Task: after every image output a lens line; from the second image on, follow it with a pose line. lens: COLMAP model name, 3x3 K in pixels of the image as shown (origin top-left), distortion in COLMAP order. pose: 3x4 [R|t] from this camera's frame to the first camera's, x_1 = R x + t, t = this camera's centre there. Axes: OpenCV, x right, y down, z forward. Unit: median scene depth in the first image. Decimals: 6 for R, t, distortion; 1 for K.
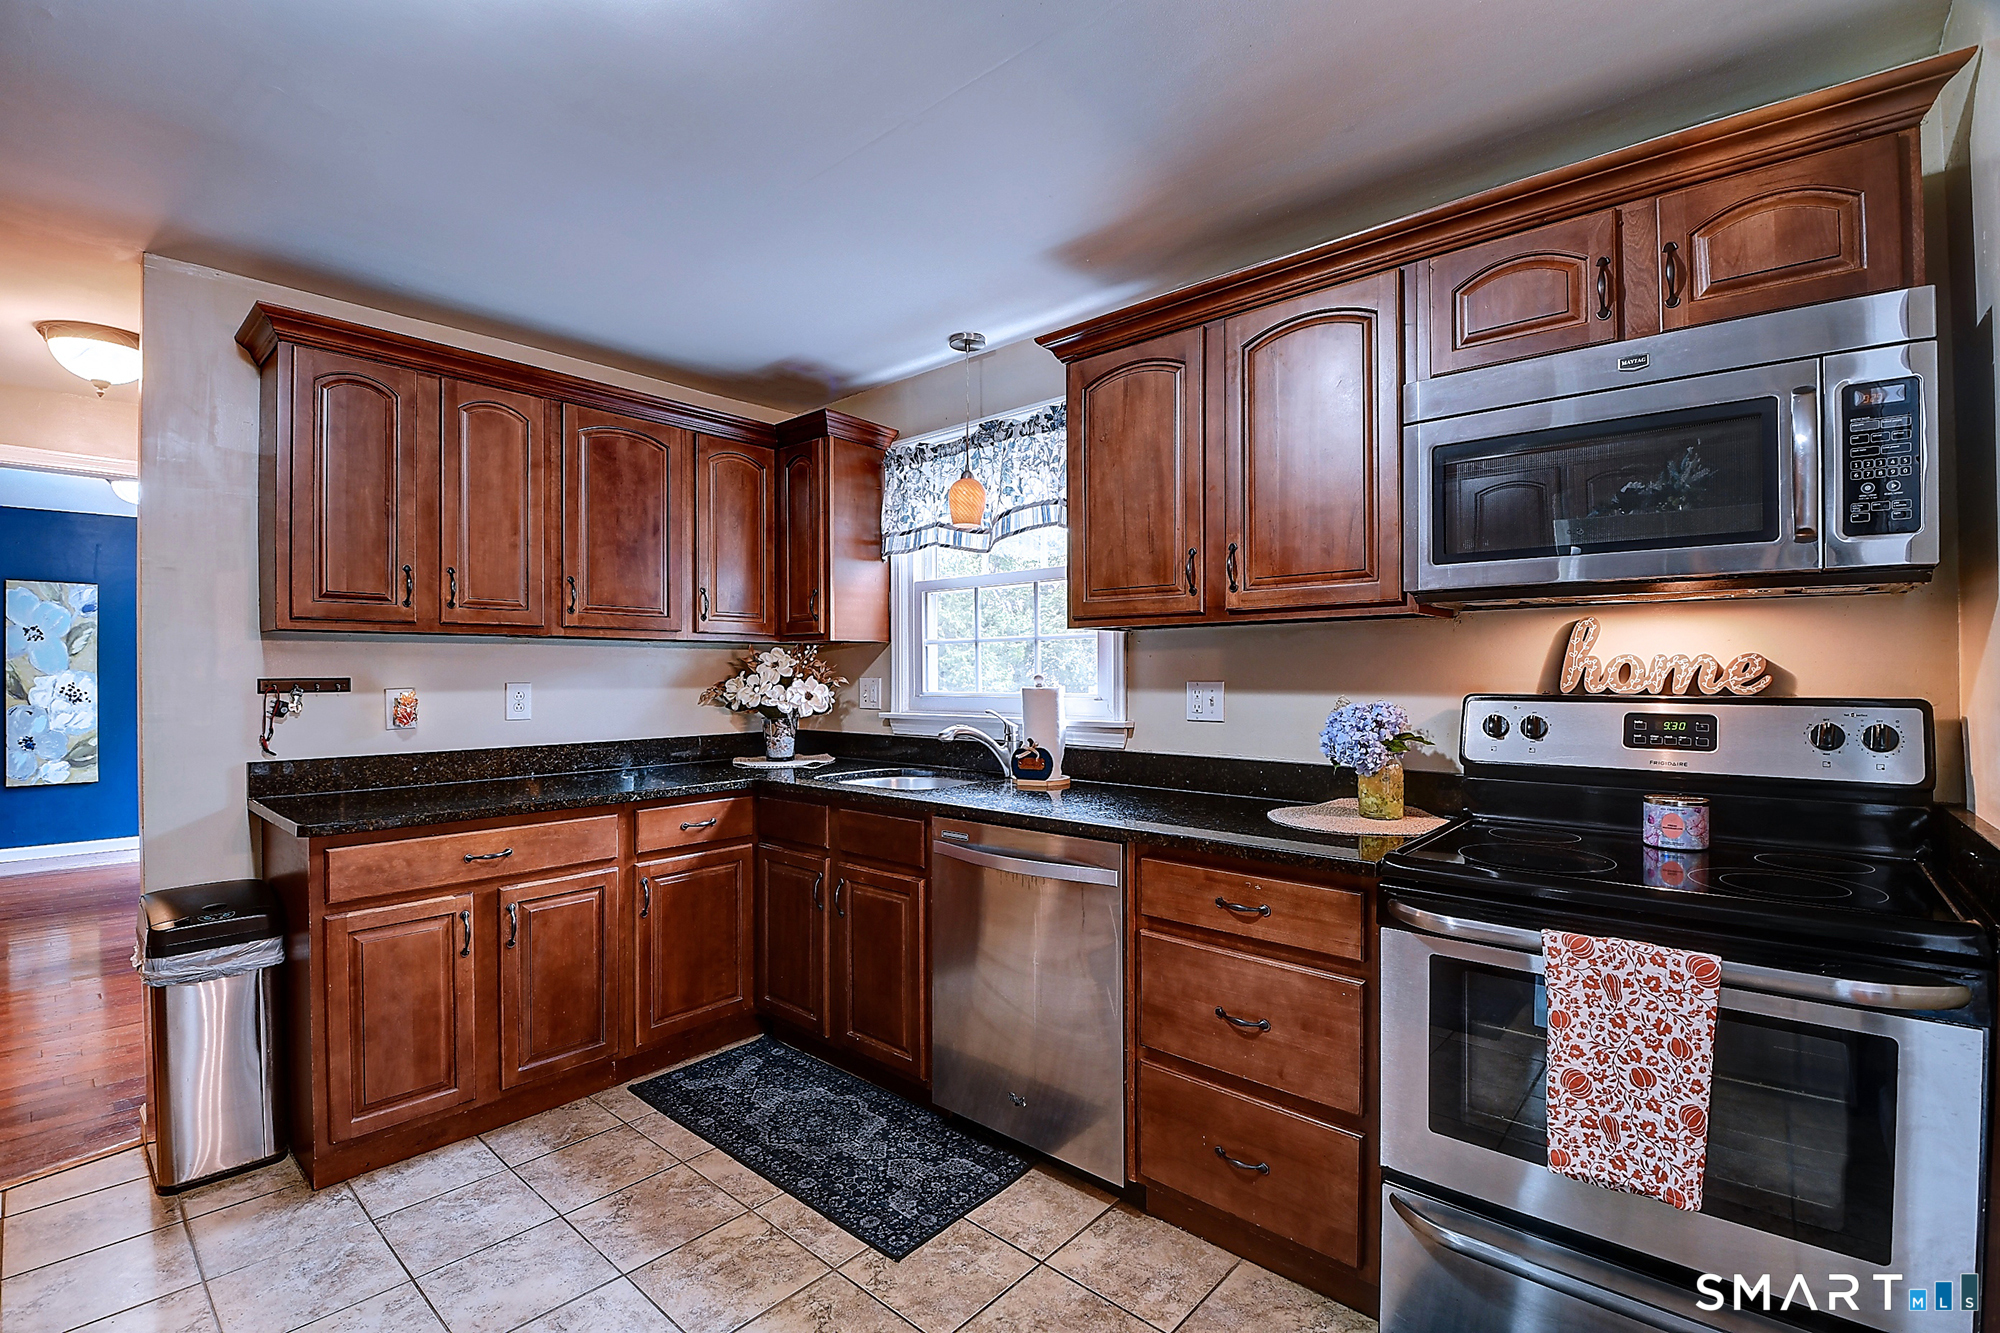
lens RADIAL K [[873.6, 0, 982.1], [0, 873.6, 670.6], [0, 0, 1]] dist [0.001733, -0.019636]
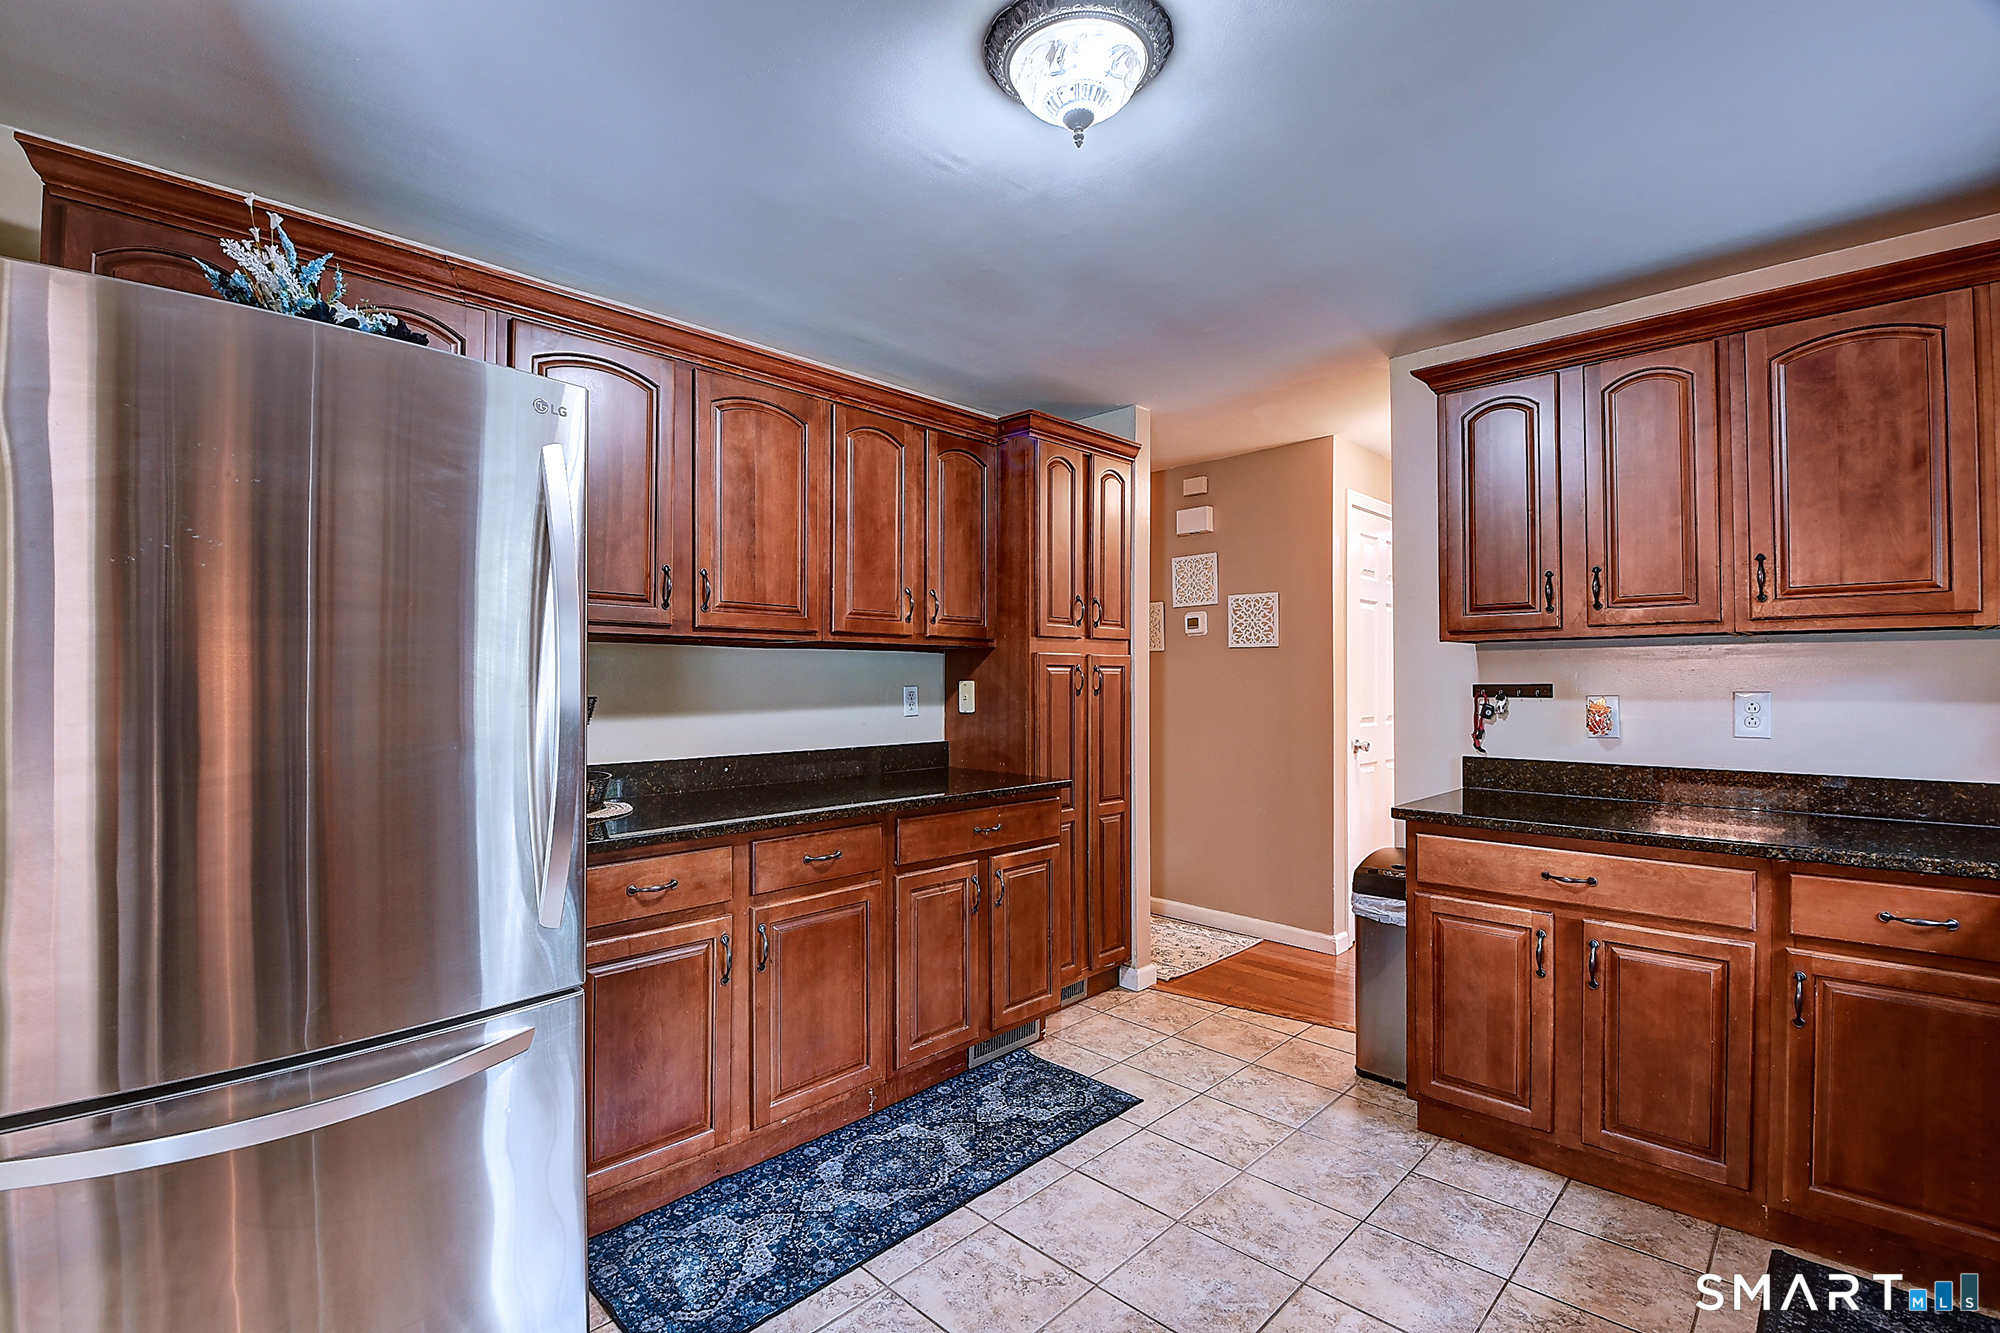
lens RADIAL K [[873.6, 0, 982.1], [0, 873.6, 670.6], [0, 0, 1]] dist [0.001733, -0.019636]
pose [[-0.049934, -0.008765, -0.998714, 0.323084], [0.004133, 0.999951, -0.008982, -0.001122], [0.998744, -0.004576, -0.049895, 0.363395]]
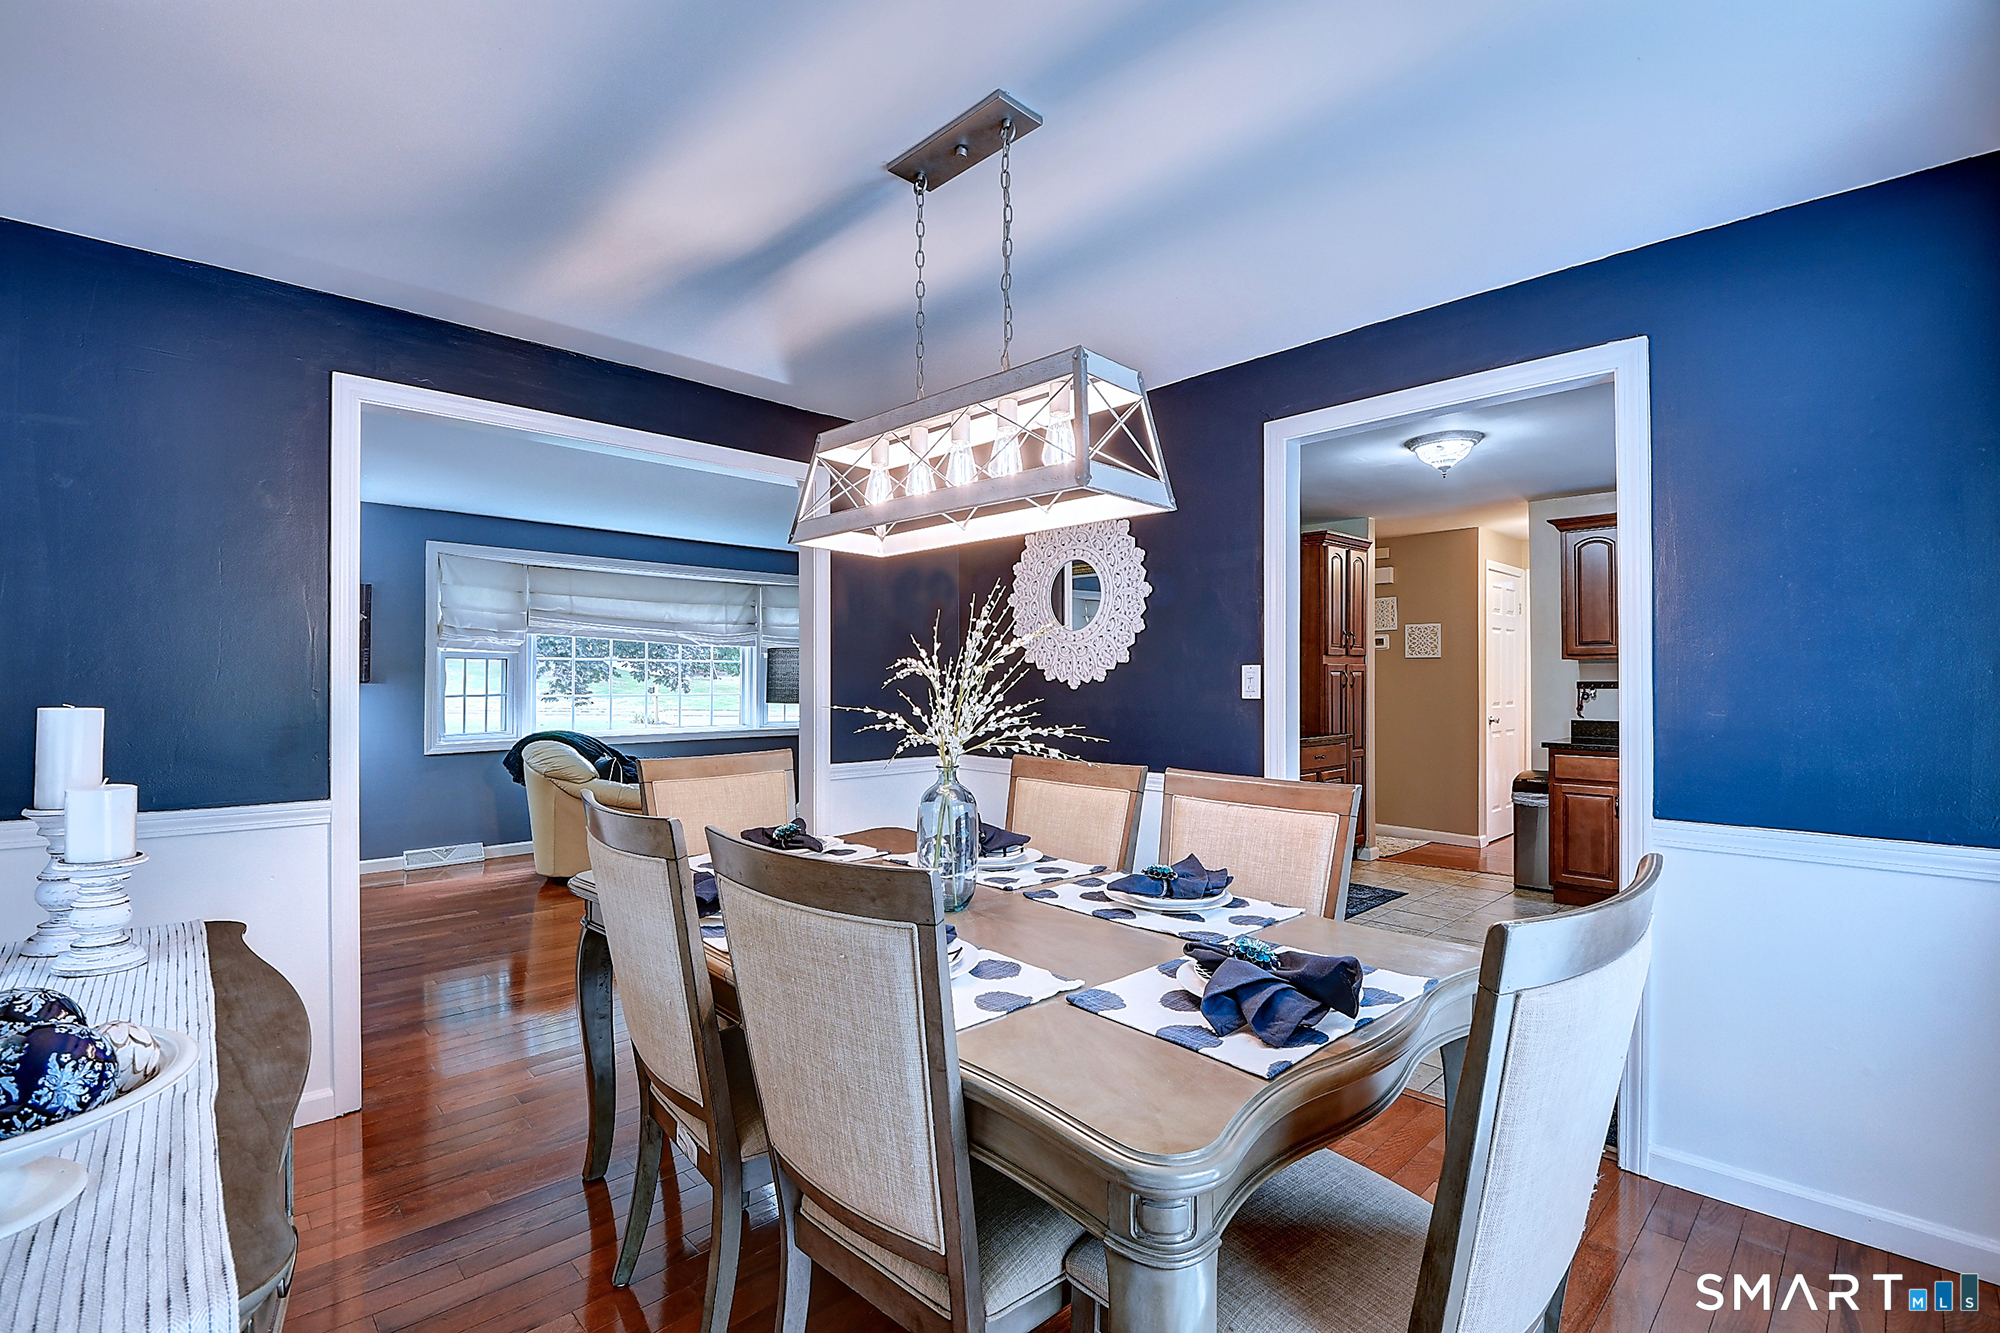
lens RADIAL K [[870.8, 0, 1000.0], [0, 870.8, 666.5], [0, 0, 1]] dist [0.000480, -0.019160]
pose [[-0.078770, -0.009855, -0.996844, 1.284418], [0.004129, 0.999939, -0.010212, -0.010965], [0.996884, -0.004920, -0.078725, -0.233427]]
